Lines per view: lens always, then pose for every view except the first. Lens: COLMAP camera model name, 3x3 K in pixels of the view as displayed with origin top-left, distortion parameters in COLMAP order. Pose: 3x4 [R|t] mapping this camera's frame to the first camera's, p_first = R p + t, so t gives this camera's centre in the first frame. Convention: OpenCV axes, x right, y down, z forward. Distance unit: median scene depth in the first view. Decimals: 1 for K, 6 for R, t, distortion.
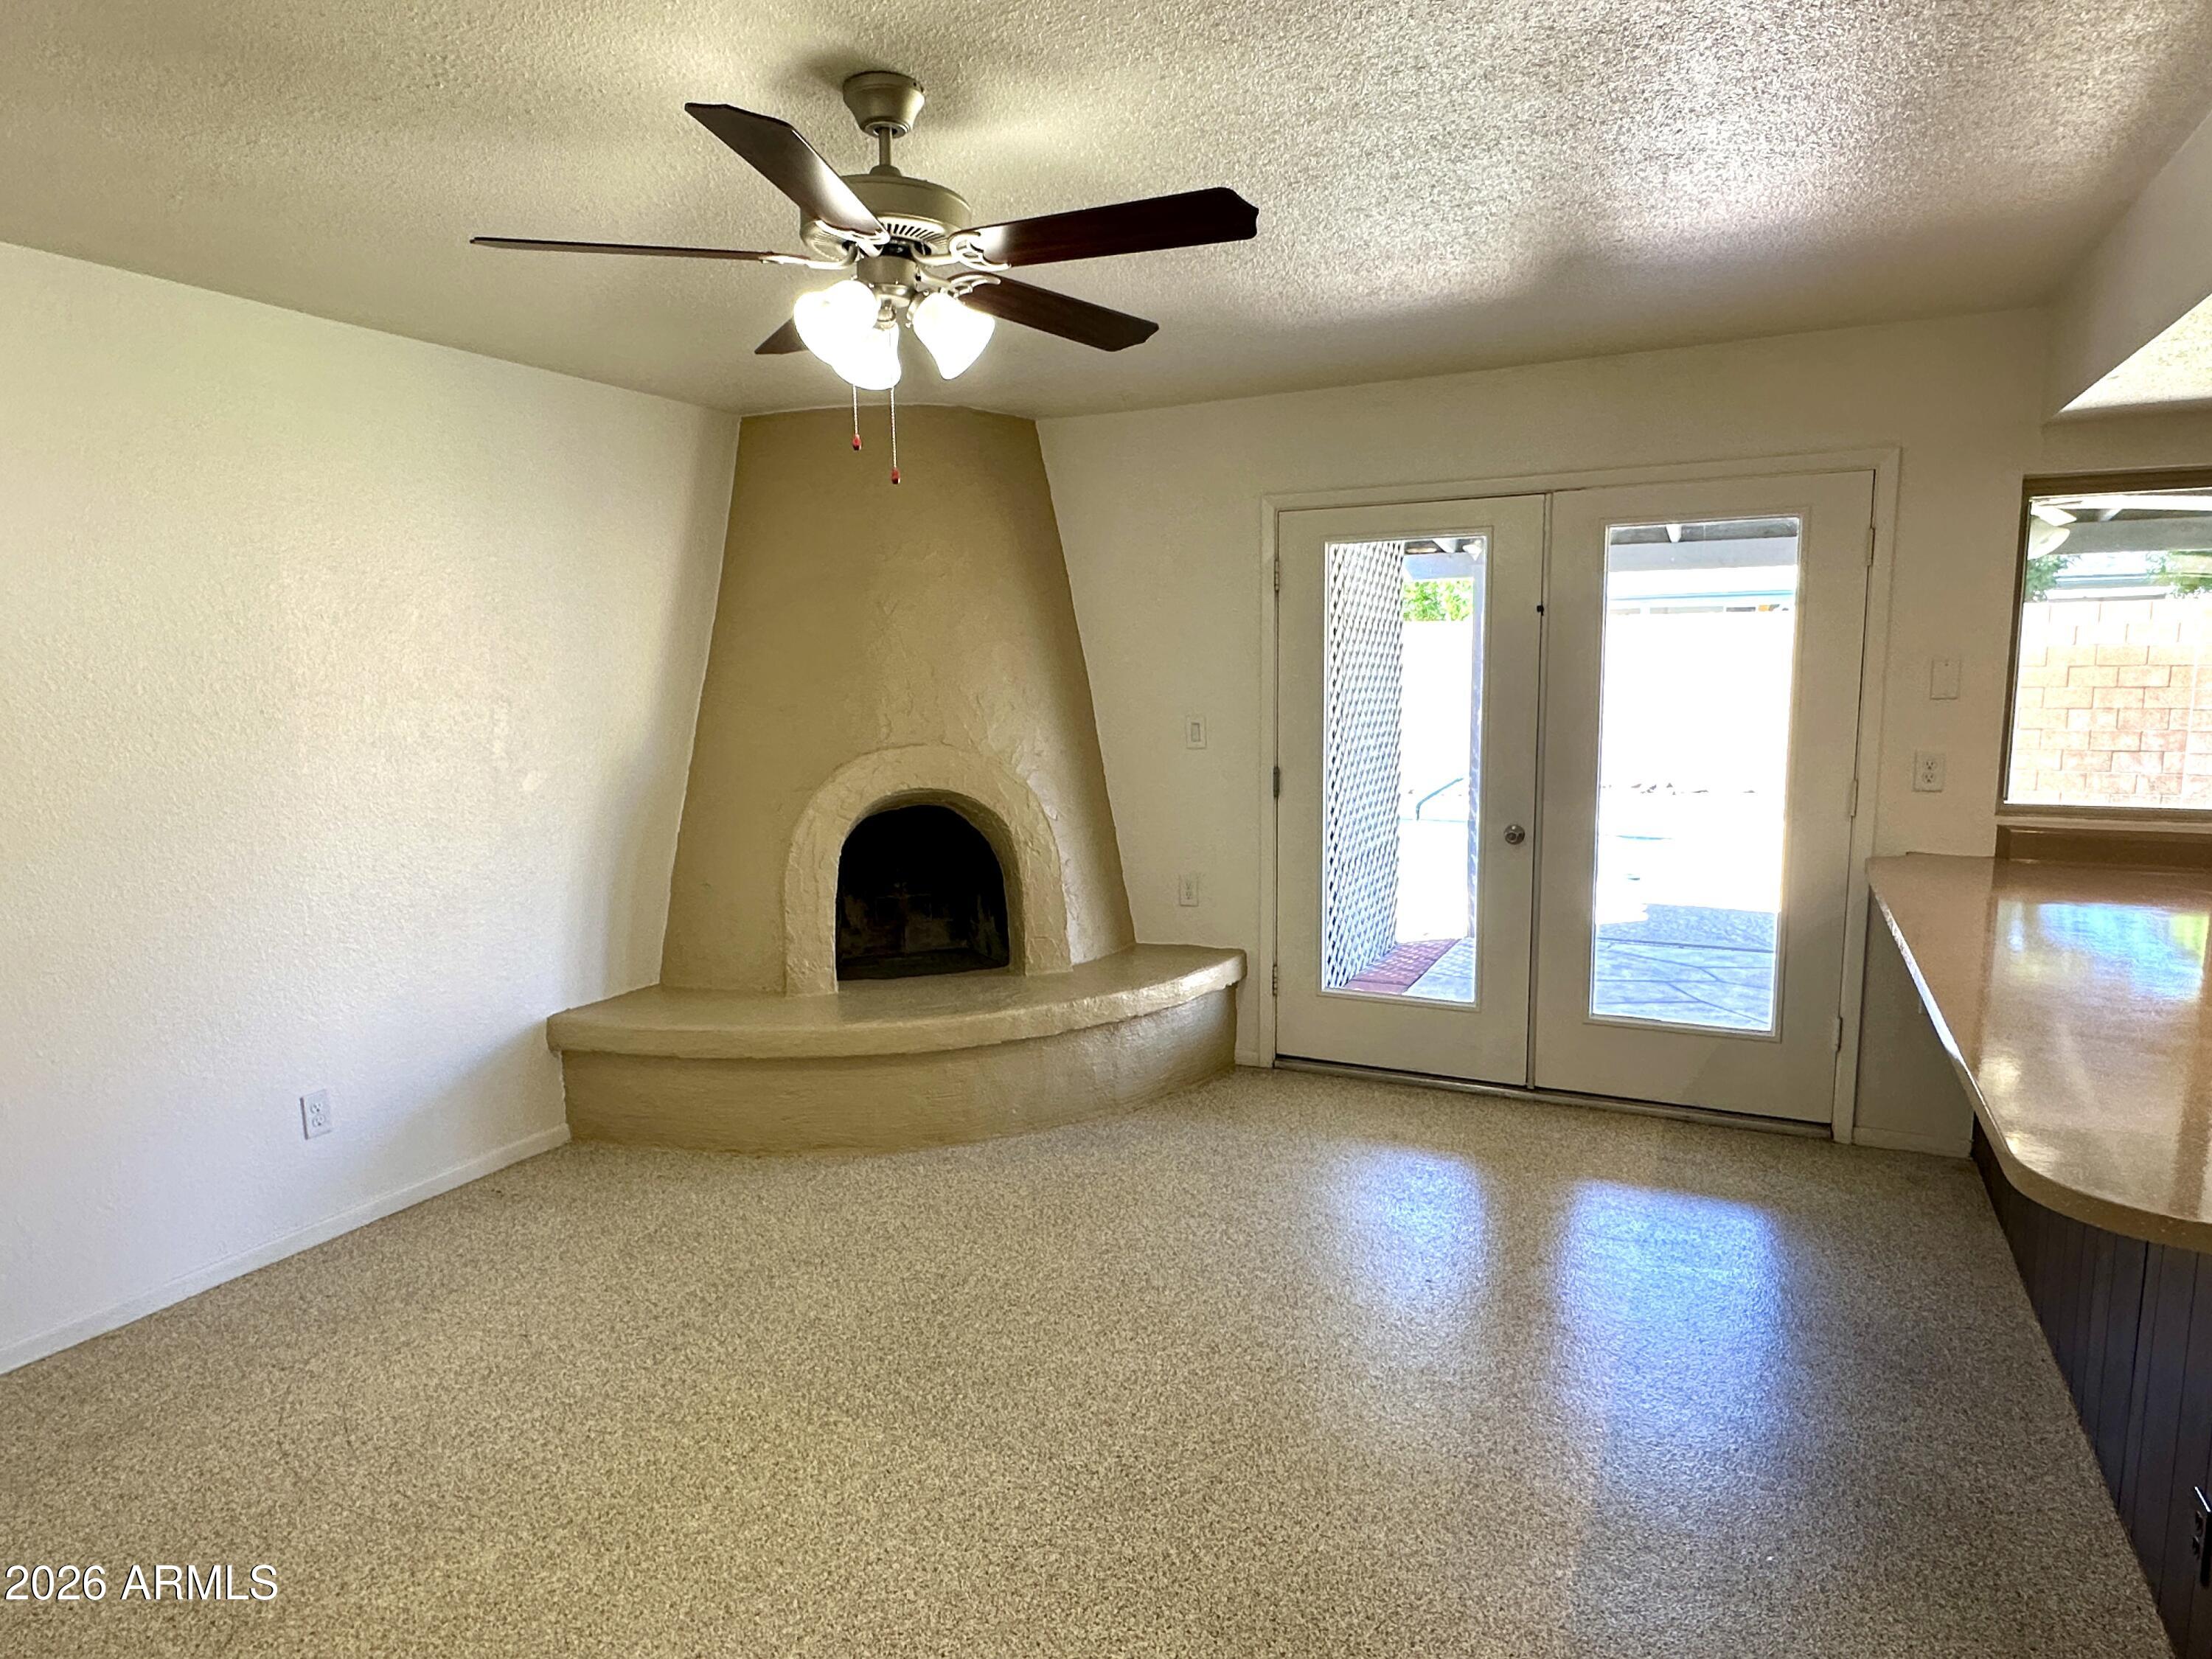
lens RADIAL K [[1303.3, 0, 1099.3], [0, 1303.3, 822.6], [0, 0, 1]] dist [0.001287, -0.000294]
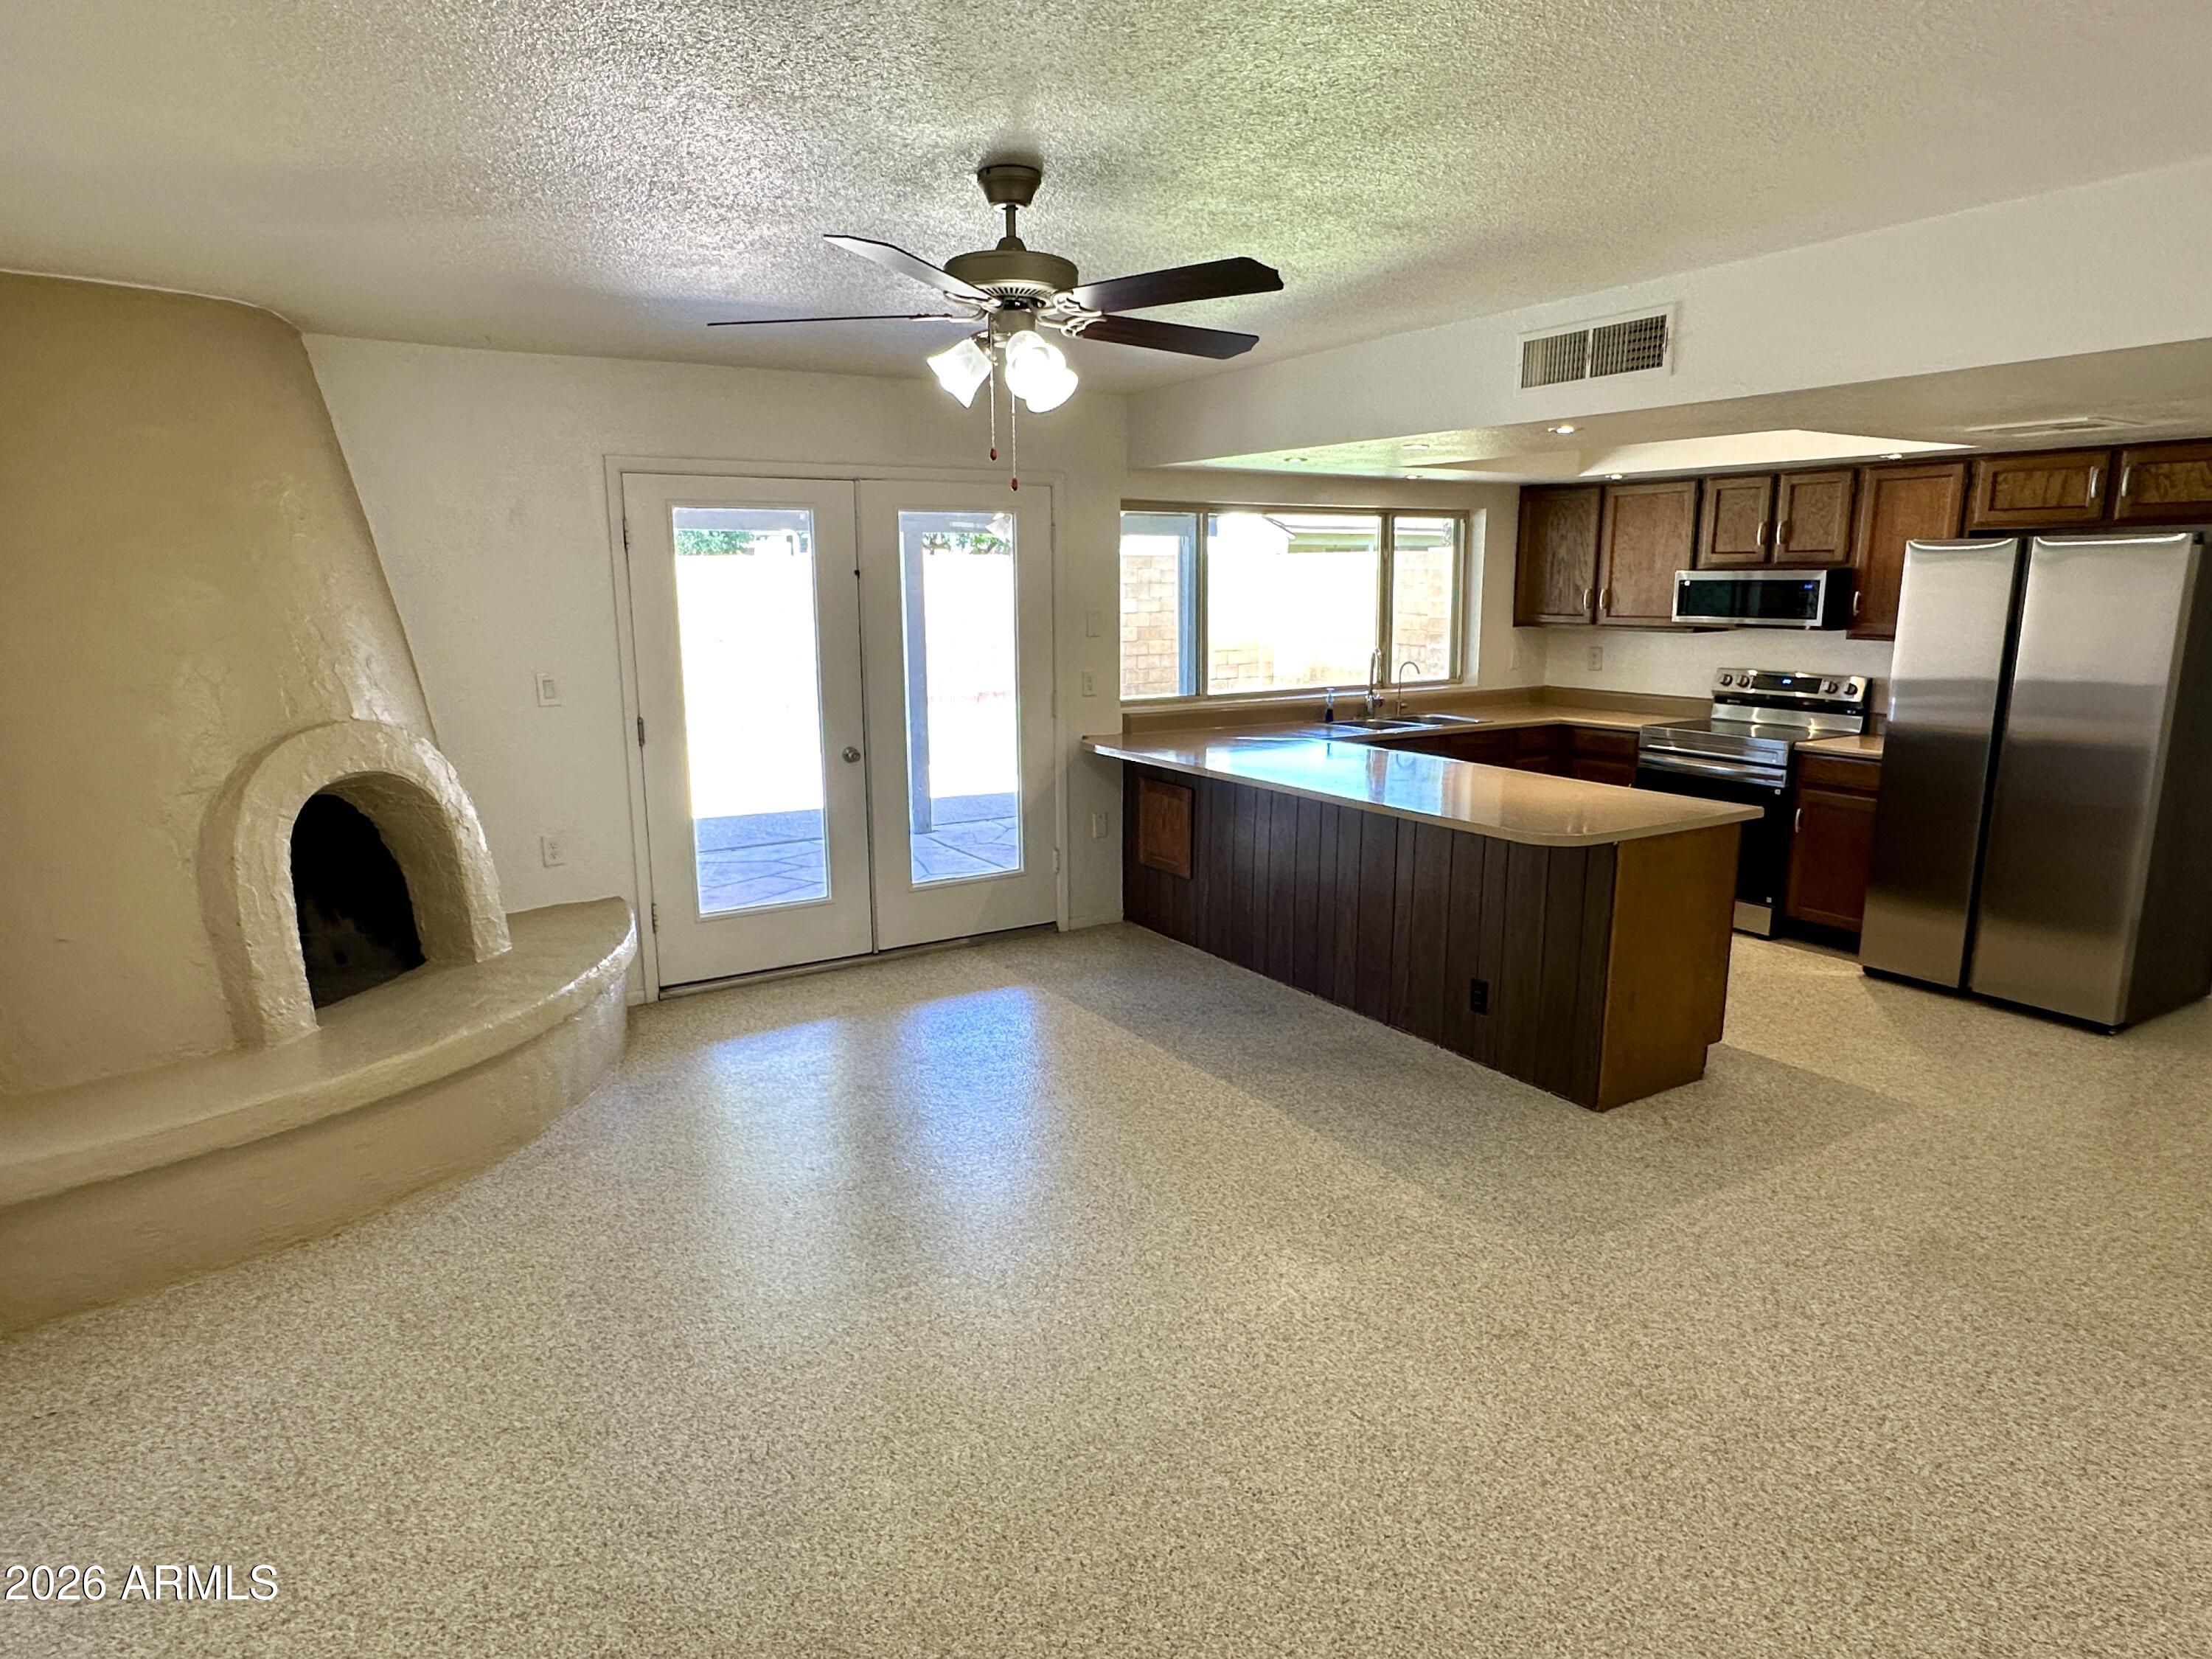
lens RADIAL K [[1303.3, 0, 1095.8], [0, 1303.3, 838.8], [0, 0, 1]] dist [0.001287, -0.000294]
pose [[0.520610, -0.154416, 0.839715, -0.620556], [0.104135, 0.987650, 0.117058, -0.033241], [-0.847420, 0.026502, 0.530261, 0.144811]]
